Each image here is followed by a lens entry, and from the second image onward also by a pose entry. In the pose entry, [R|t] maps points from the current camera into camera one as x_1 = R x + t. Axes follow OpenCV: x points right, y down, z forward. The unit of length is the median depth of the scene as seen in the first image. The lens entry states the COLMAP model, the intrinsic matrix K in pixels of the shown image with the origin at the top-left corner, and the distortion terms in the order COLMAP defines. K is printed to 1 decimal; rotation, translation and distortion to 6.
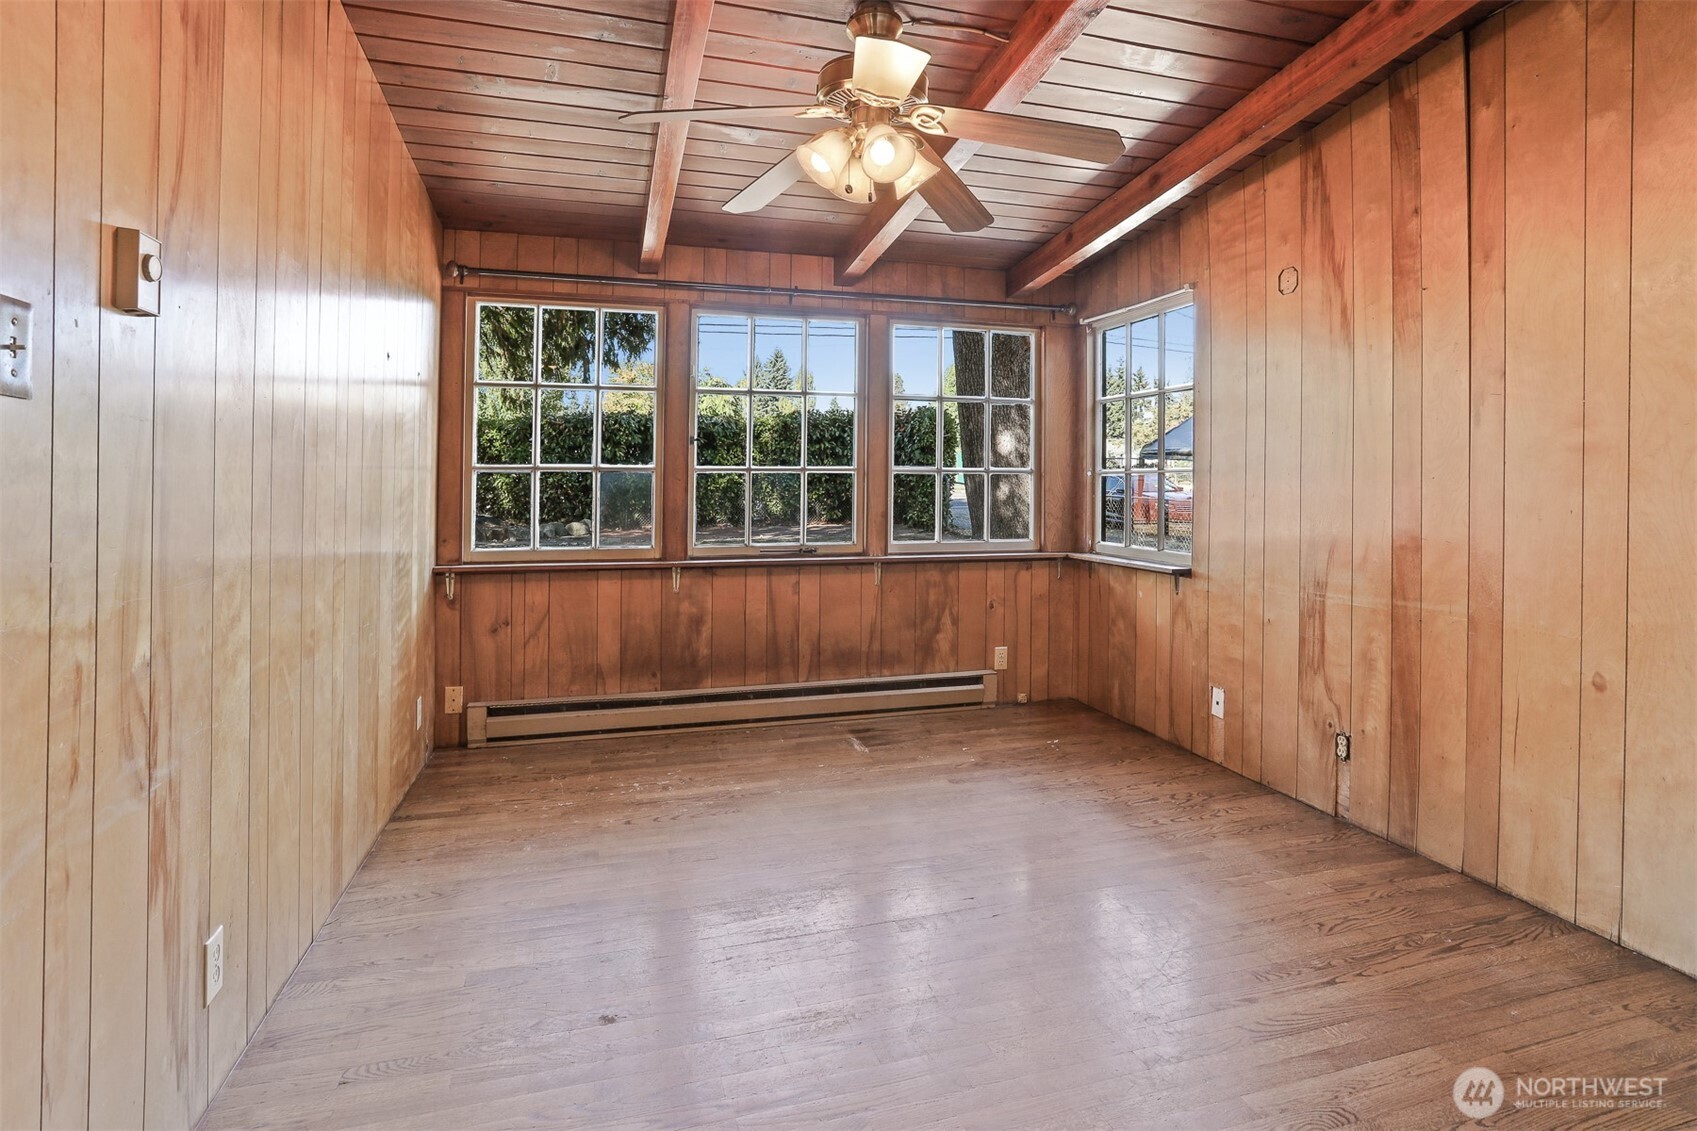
lens RADIAL K [[873.1, 0, 846.5], [0, 873.1, 478.4], [0, 0, 1]] dist [-0.026164, 0.013510]
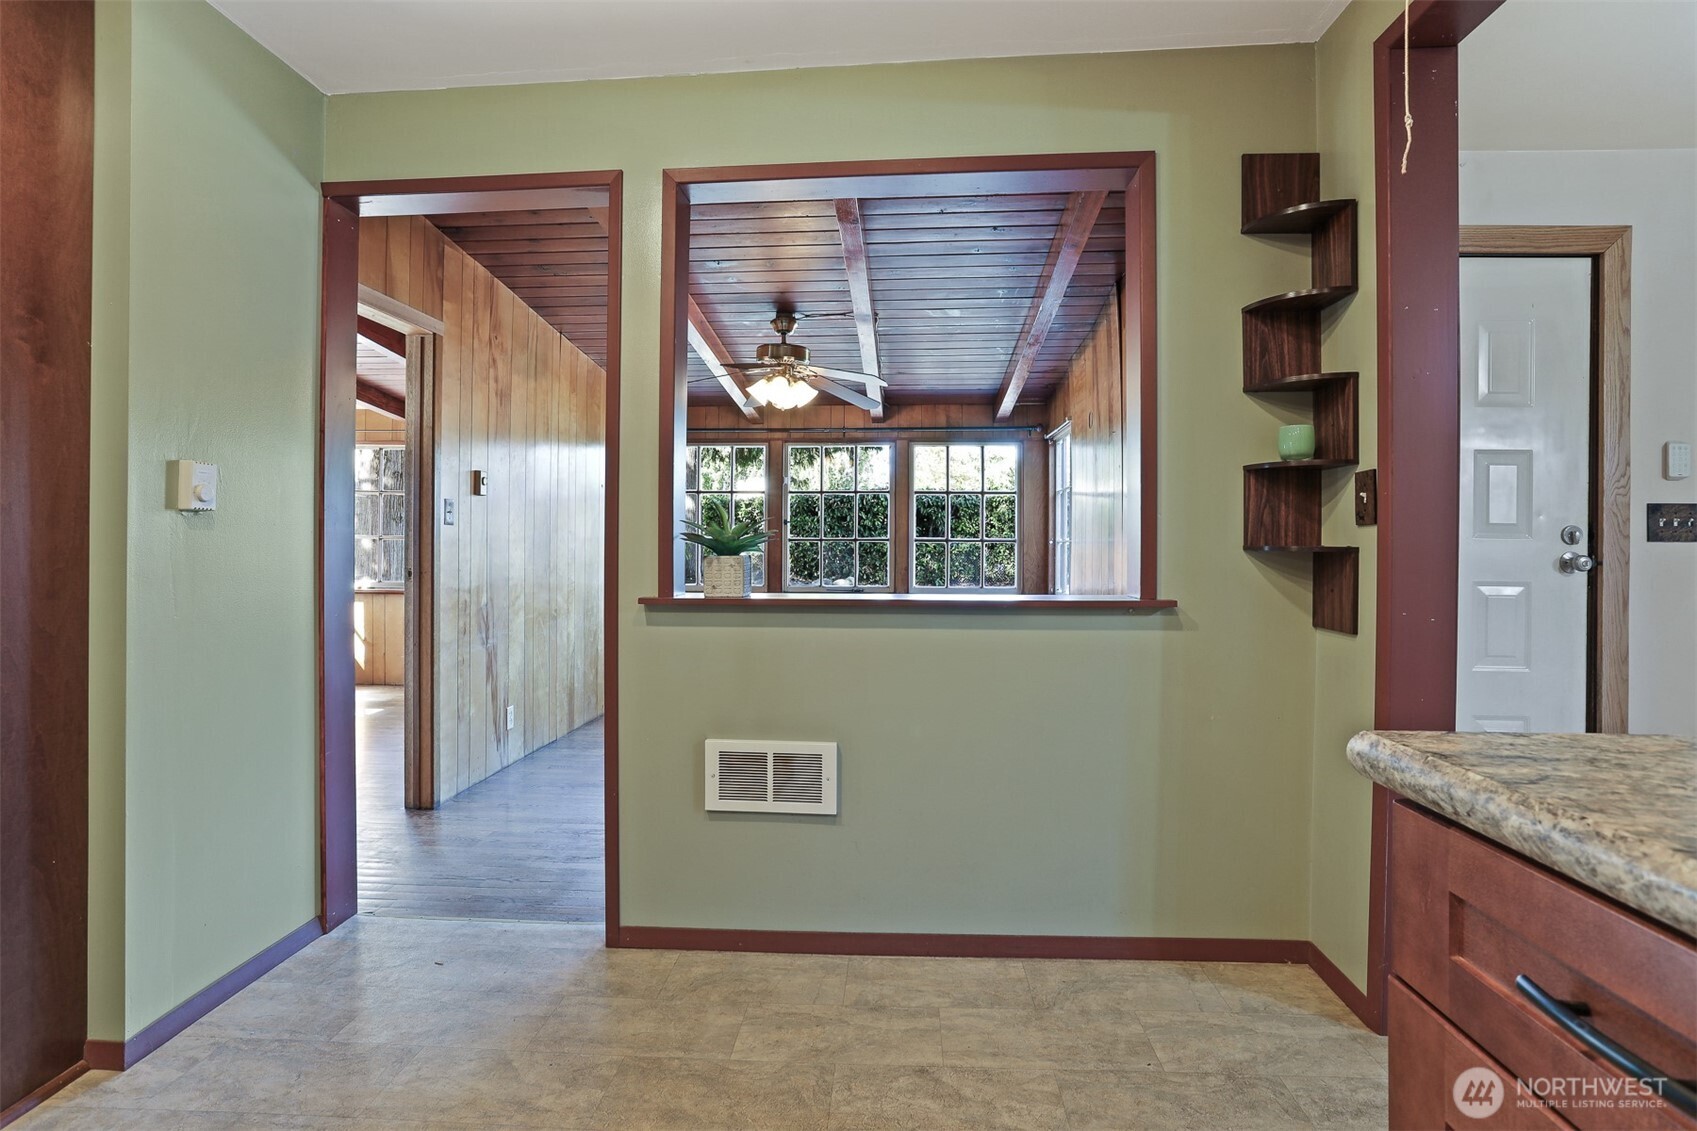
lens RADIAL K [[827.2, 0, 840.7], [0, 827.2, 549.9], [0, 0, 1]] dist [-0.066374, 0.046162]
pose [[0.936190, 0.003907, -0.351472, 0.711066], [-0.000976, 0.999963, 0.008516, -0.005611], [0.351492, -0.007629, 0.936160, -0.655024]]
